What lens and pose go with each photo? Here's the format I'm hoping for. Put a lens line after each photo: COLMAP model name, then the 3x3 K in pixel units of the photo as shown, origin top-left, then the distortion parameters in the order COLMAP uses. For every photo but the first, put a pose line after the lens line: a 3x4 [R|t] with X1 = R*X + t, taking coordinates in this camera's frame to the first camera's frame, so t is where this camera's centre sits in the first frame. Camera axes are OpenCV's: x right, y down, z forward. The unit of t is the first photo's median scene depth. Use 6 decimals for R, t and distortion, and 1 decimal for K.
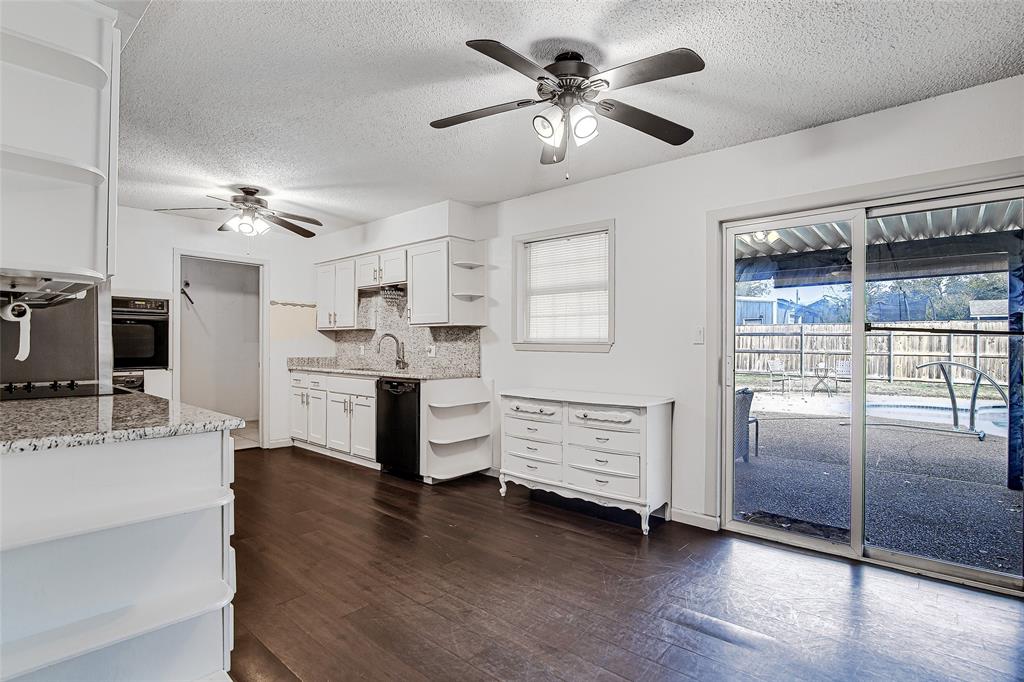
lens RADIAL K [[516.2, 0, 510.6], [0, 516.2, 342.1], [0, 0, 1]] dist [-0.001669, -0.000071]
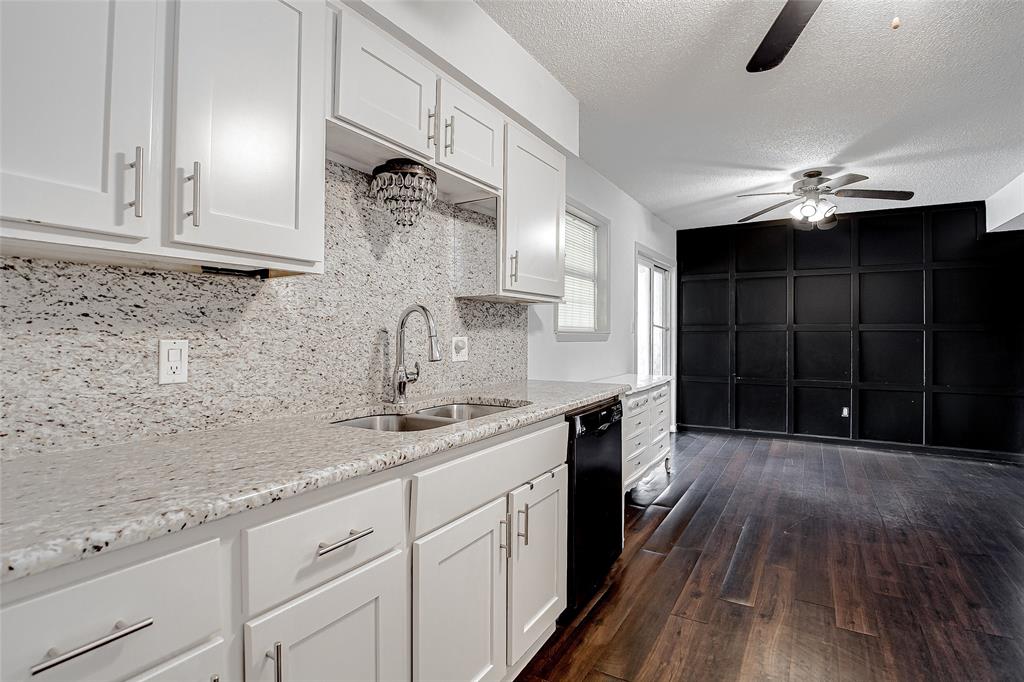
lens RADIAL K [[506.2, 0, 510.2], [0, 506.2, 330.4], [0, 0, 1]] dist [-0.031600, 0.001739]
pose [[-0.191143, 0.001306, 0.981561, -0.679545], [-0.004275, 0.999989, -0.002163, 0.001795], [-0.981553, -0.004610, -0.191135, 1.164587]]
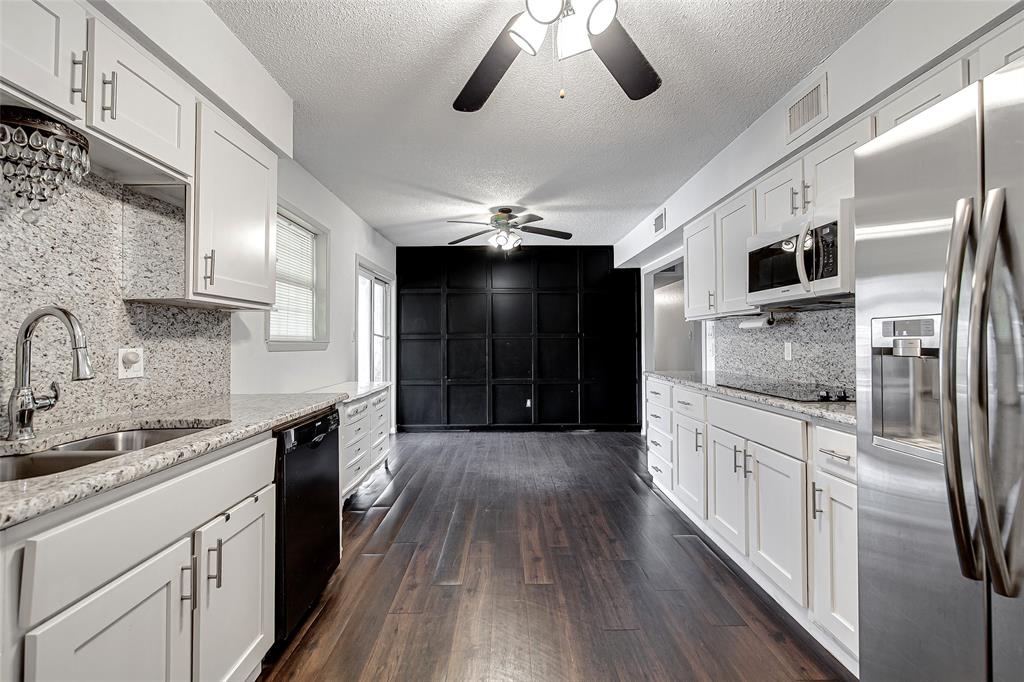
lens RADIAL K [[466.8, 0, 514.4], [0, 466.8, 331.6], [0, 0, 1]] dist [-0.020972, -0.001941]
pose [[-0.684609, 0.016325, 0.728727, -0.662361], [0.003946, 0.999818, -0.018691, 0.002161], [-0.728899, -0.009921, -0.684549, 1.146253]]
